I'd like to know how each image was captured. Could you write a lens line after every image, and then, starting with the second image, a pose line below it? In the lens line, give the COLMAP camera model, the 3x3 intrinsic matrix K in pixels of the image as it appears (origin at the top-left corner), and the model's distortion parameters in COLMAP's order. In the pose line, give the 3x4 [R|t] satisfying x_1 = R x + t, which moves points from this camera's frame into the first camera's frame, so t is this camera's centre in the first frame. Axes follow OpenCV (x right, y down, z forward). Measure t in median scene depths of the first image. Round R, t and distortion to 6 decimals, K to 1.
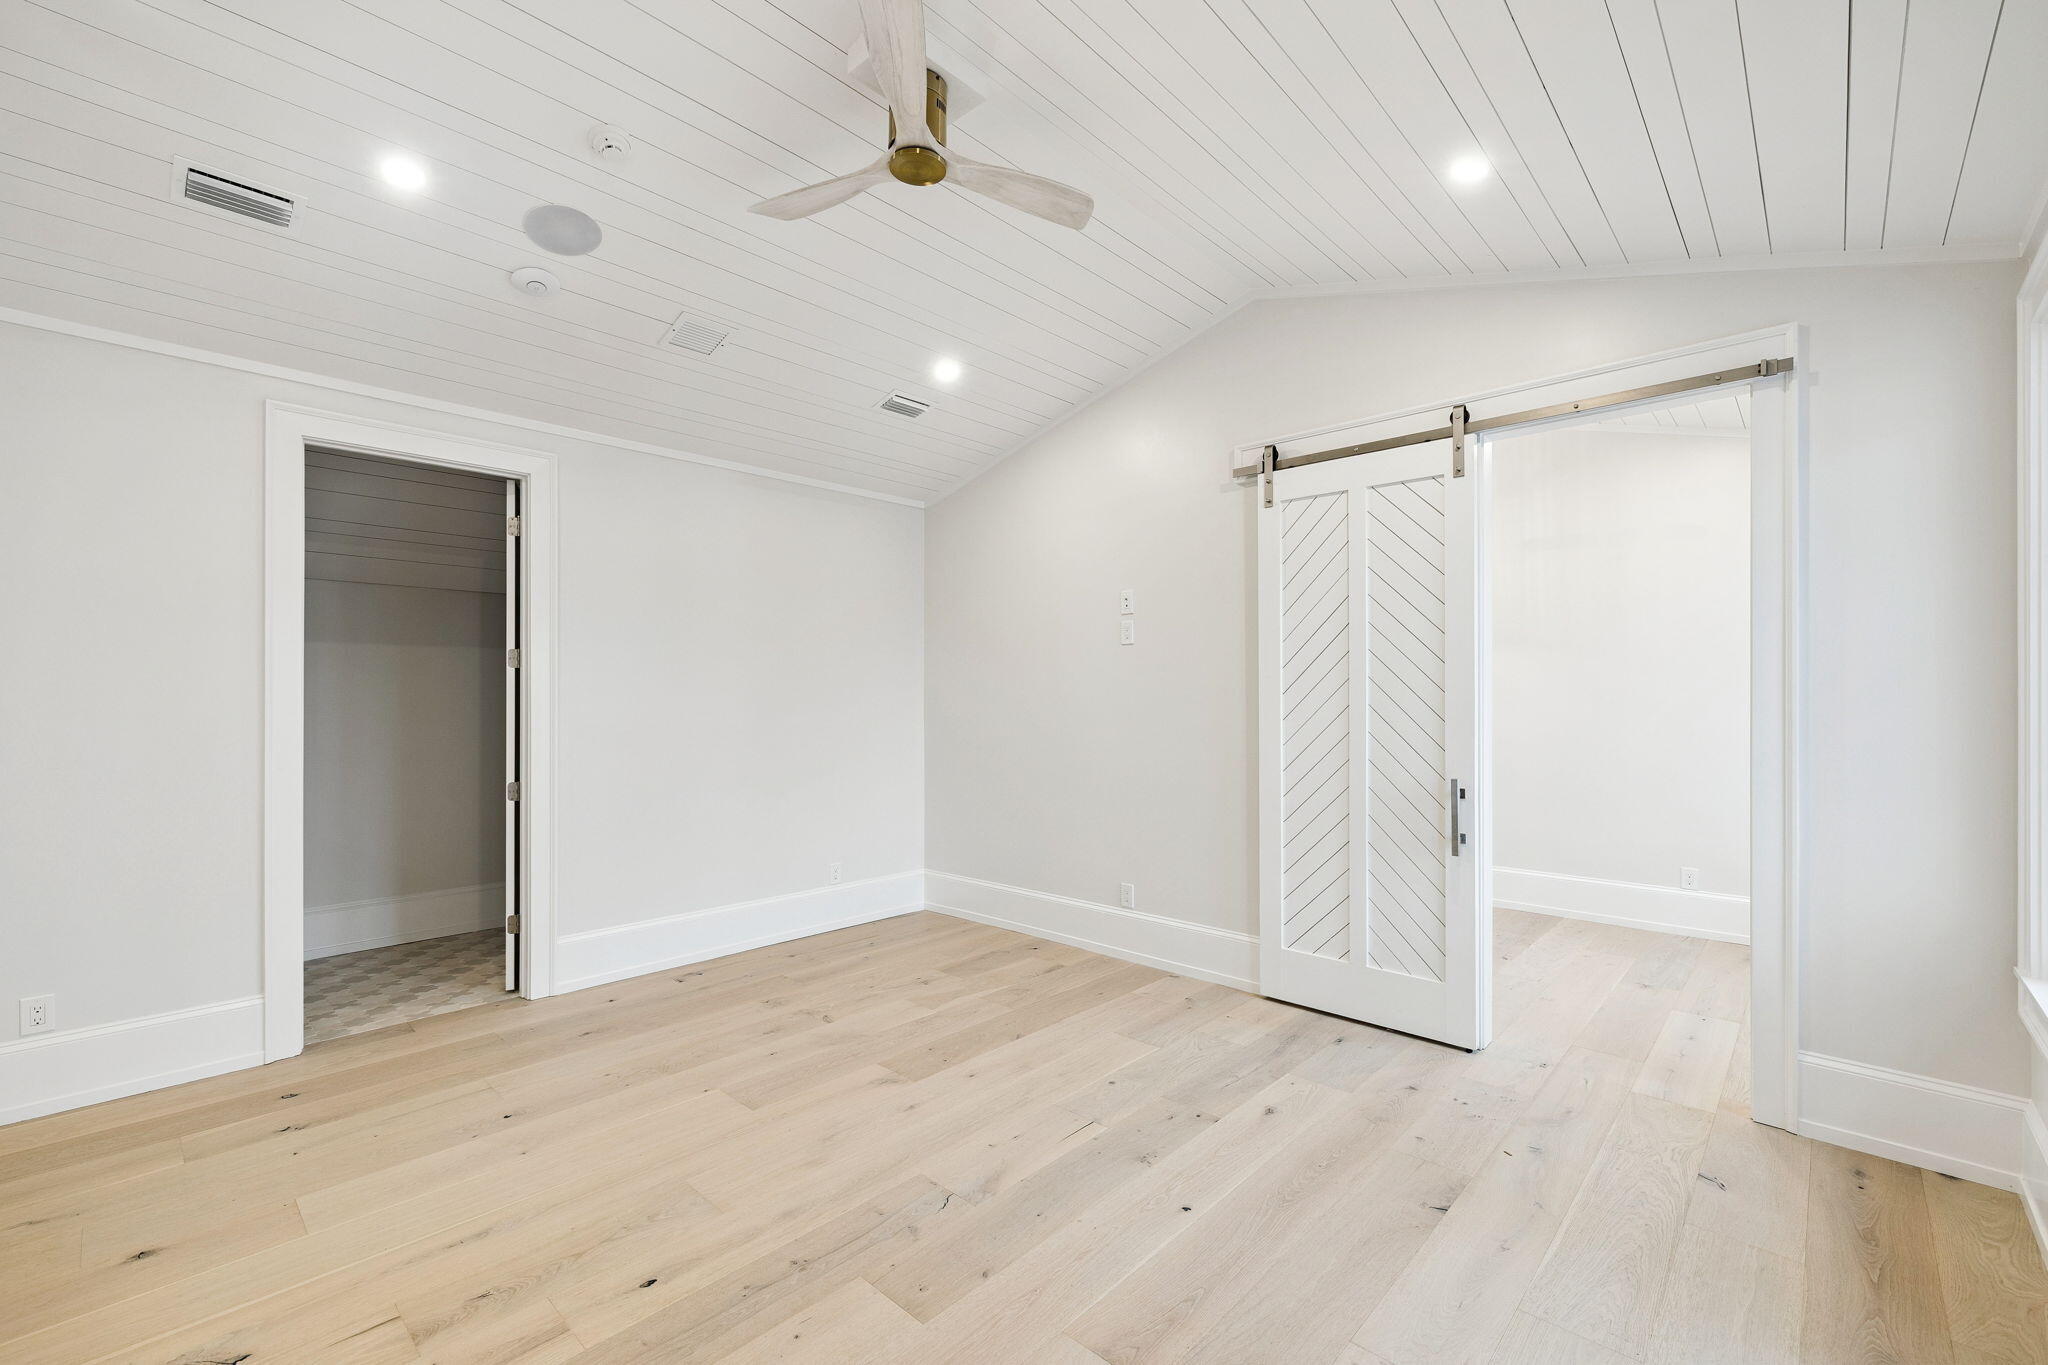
lens RADIAL K [[861.4, 0, 1014.6], [0, 861.4, 687.7], [0, 0, 1]] dist [0.000196, -0.000018]
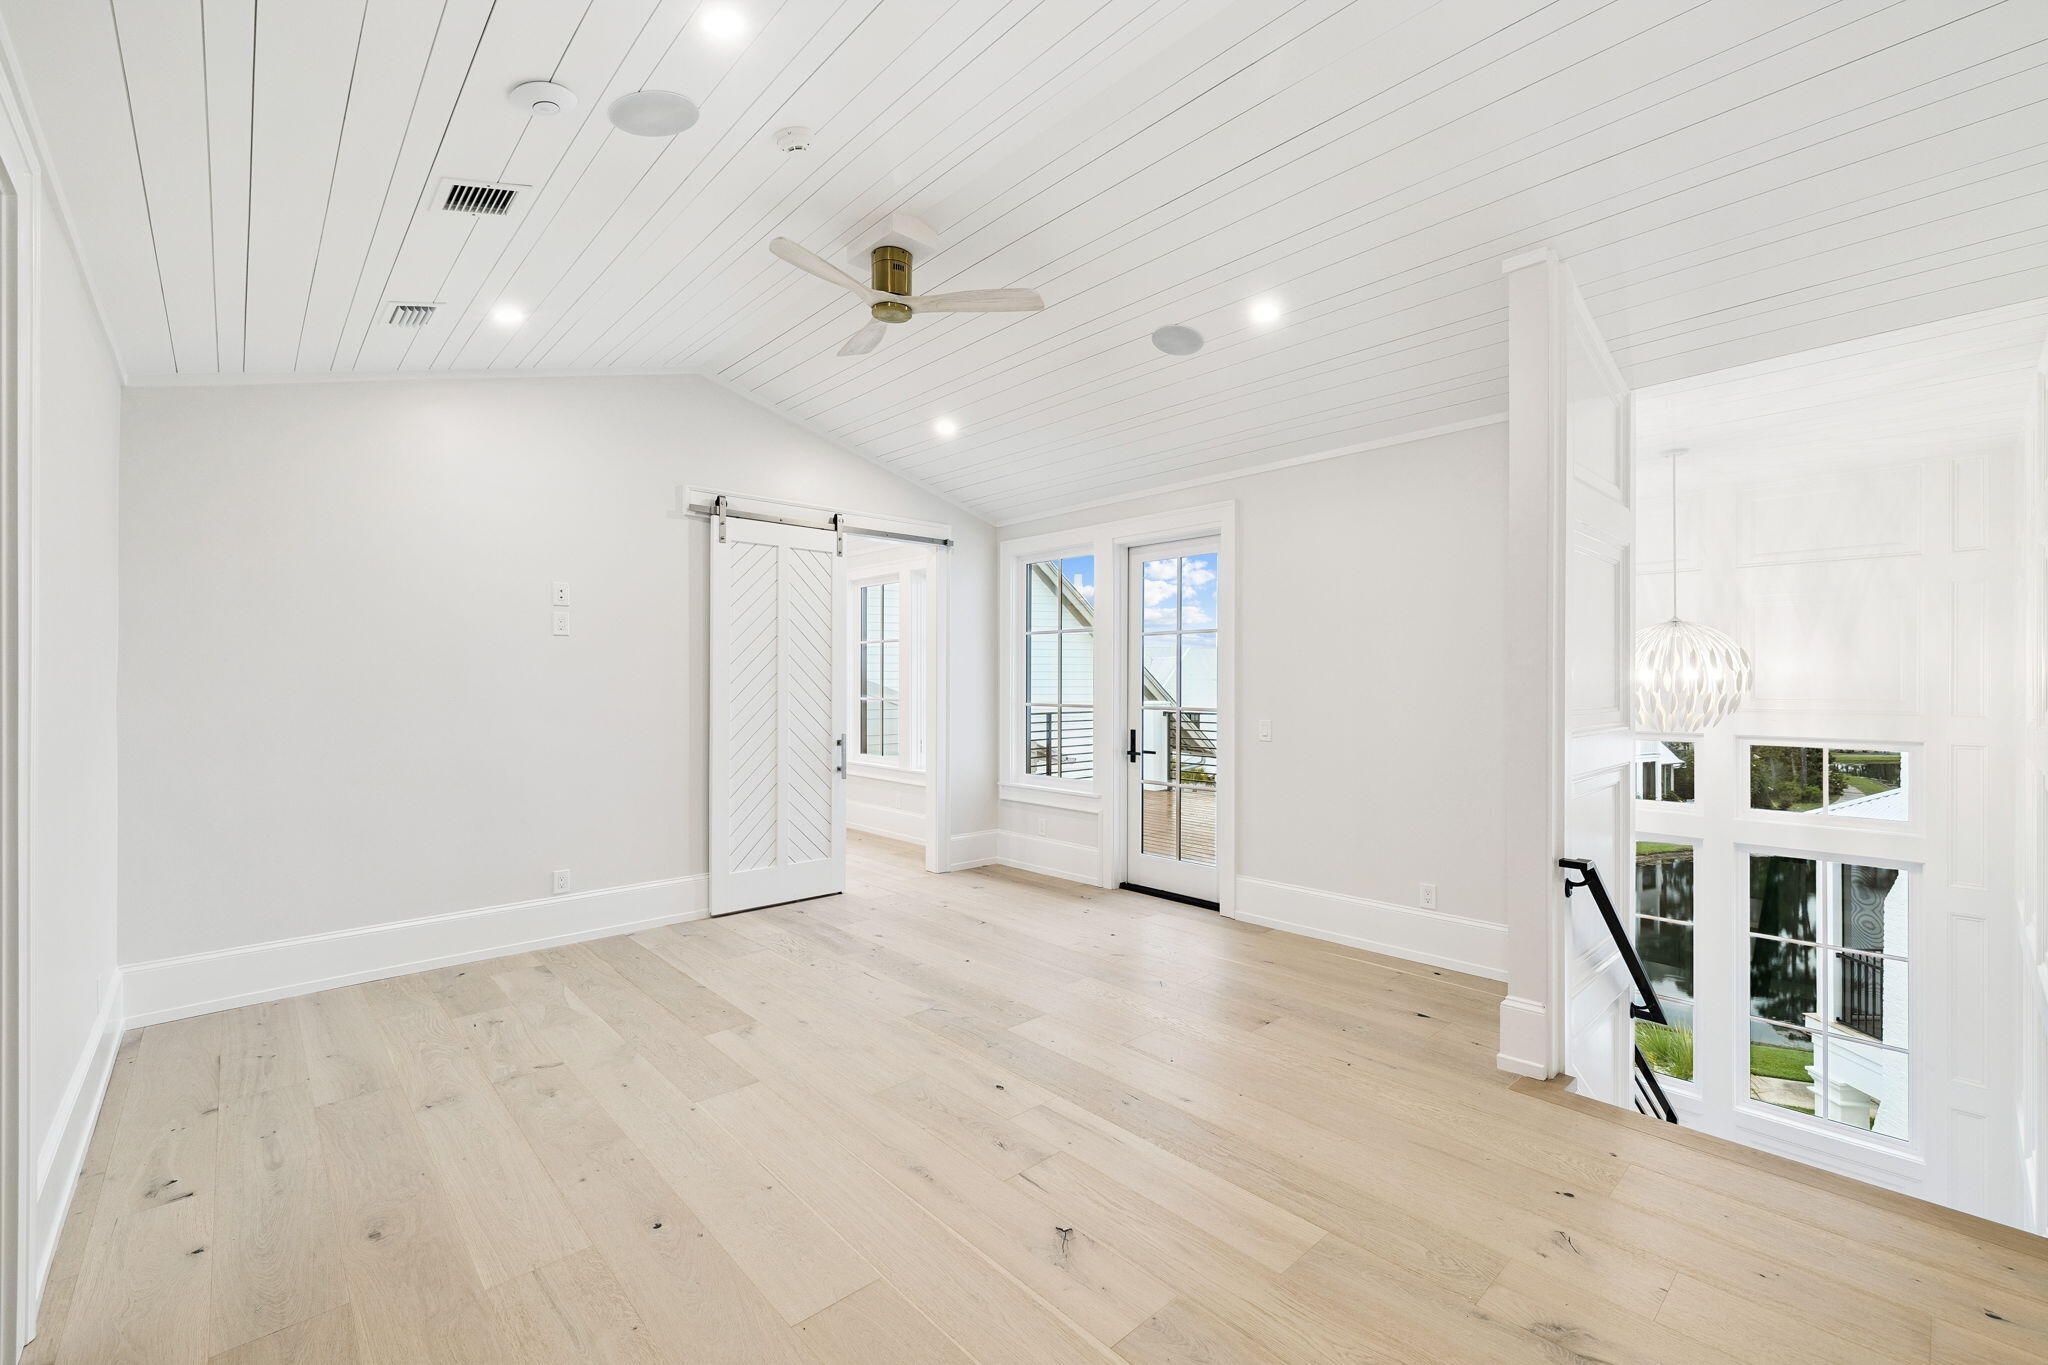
lens RADIAL K [[861.4, 0, 1014.6], [0, 861.4, 687.7], [0, 0, 1]] dist [0.000196, -0.000018]
pose [[0.070566, -0.002992, 0.997503, -0.993174], [-0.007531, 0.999965, 0.003532, 0.004222], [-0.997479, -0.007762, 0.070541, 0.463378]]
